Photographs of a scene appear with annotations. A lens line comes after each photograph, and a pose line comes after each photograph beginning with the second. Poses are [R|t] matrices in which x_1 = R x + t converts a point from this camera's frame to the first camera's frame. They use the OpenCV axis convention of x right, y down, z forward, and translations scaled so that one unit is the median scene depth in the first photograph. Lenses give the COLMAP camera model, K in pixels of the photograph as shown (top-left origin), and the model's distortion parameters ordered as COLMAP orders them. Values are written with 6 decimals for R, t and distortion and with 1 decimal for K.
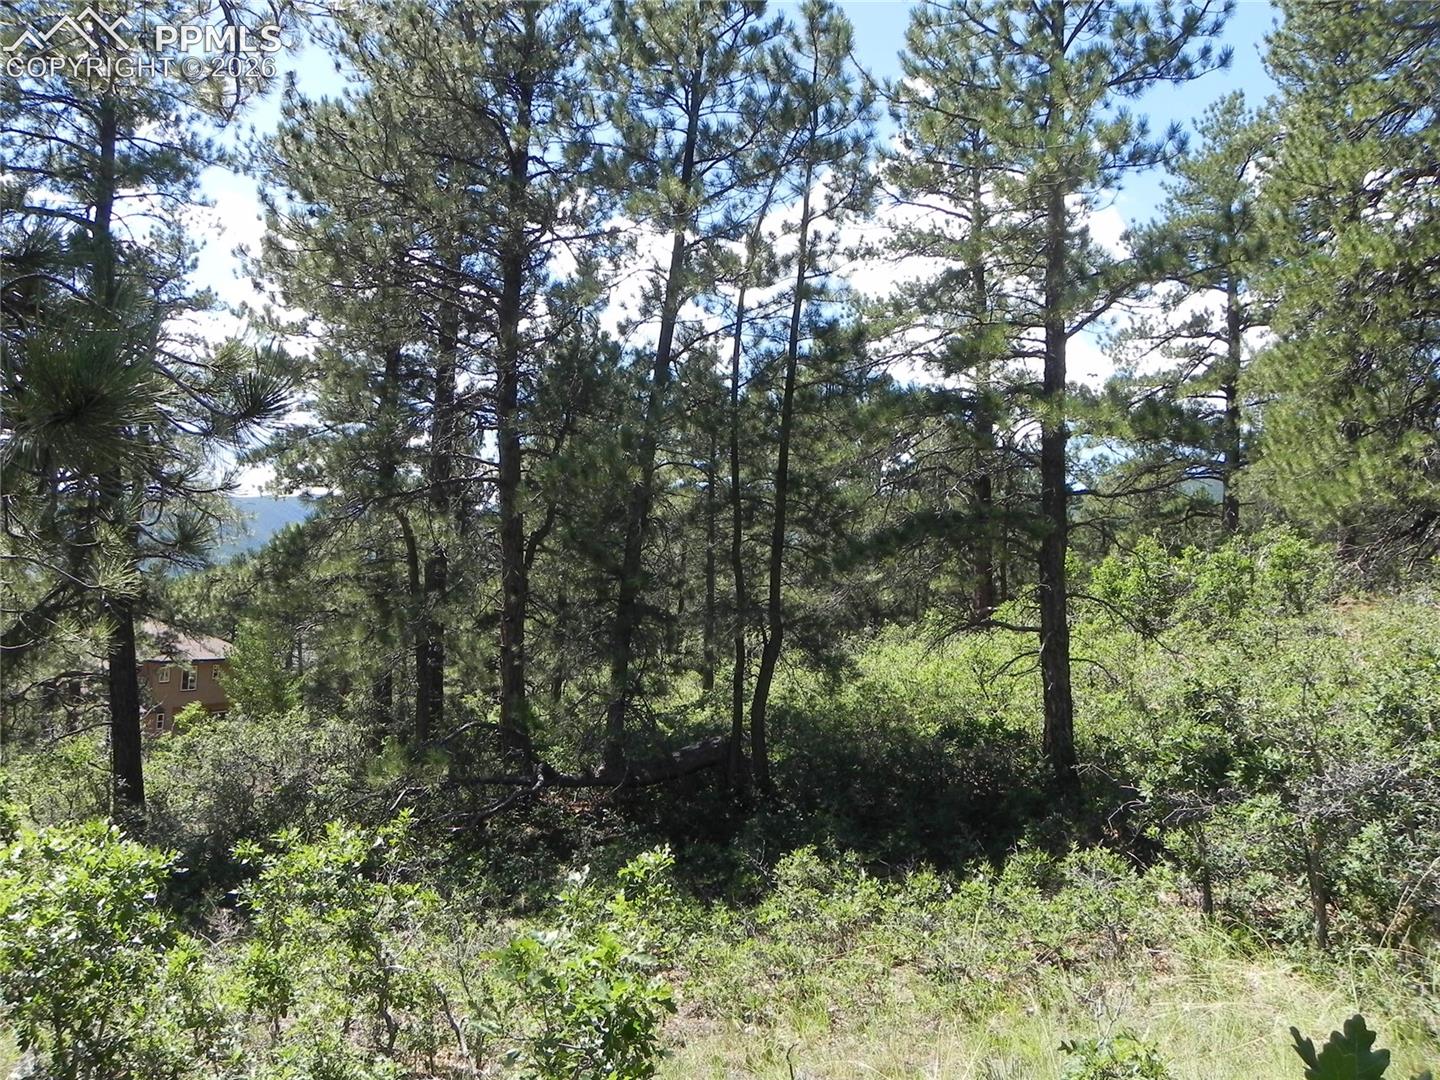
lens RADIAL K [[1137.4, 0, 696.2], [0, 1137.4, 532.7], [0, 0, 1]] dist [-0.151152, 0.094298]
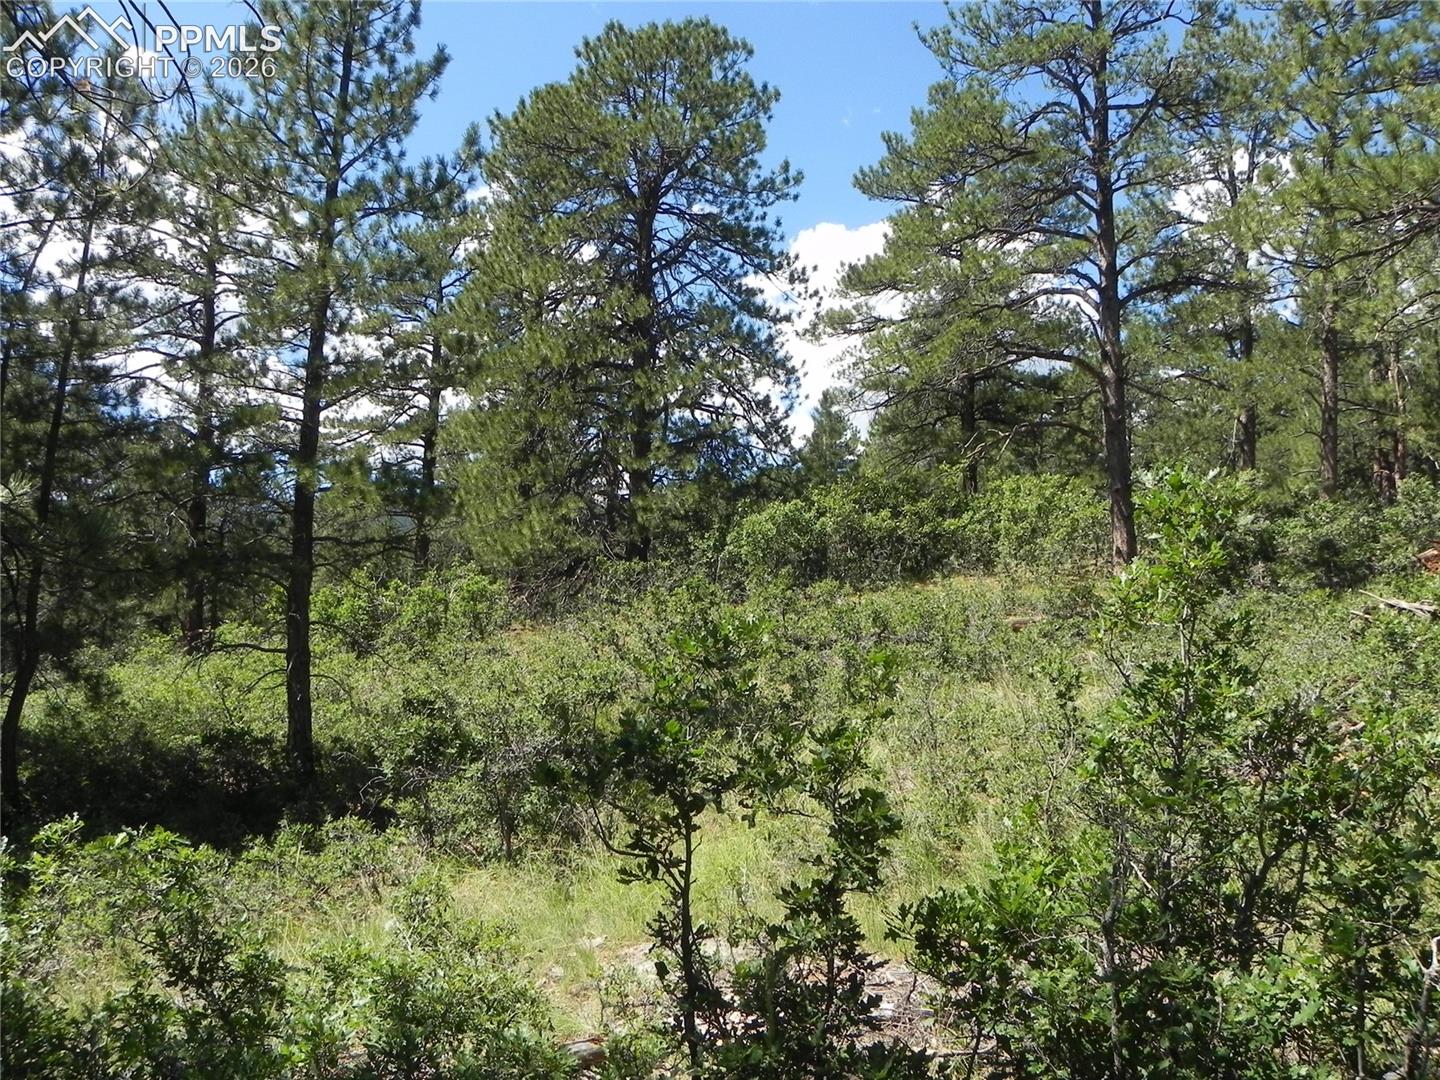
lens RADIAL K [[1137.4, 0, 720.9], [0, 1137.4, 538.2], [0, 0, 1]] dist [-0.151152, 0.094298]
pose [[0.750450, 0.049160, 0.659097, -0.091400], [-0.039152, 0.998785, -0.029918, -0.011030], [-0.659767, -0.003354, 0.751463, -0.134794]]
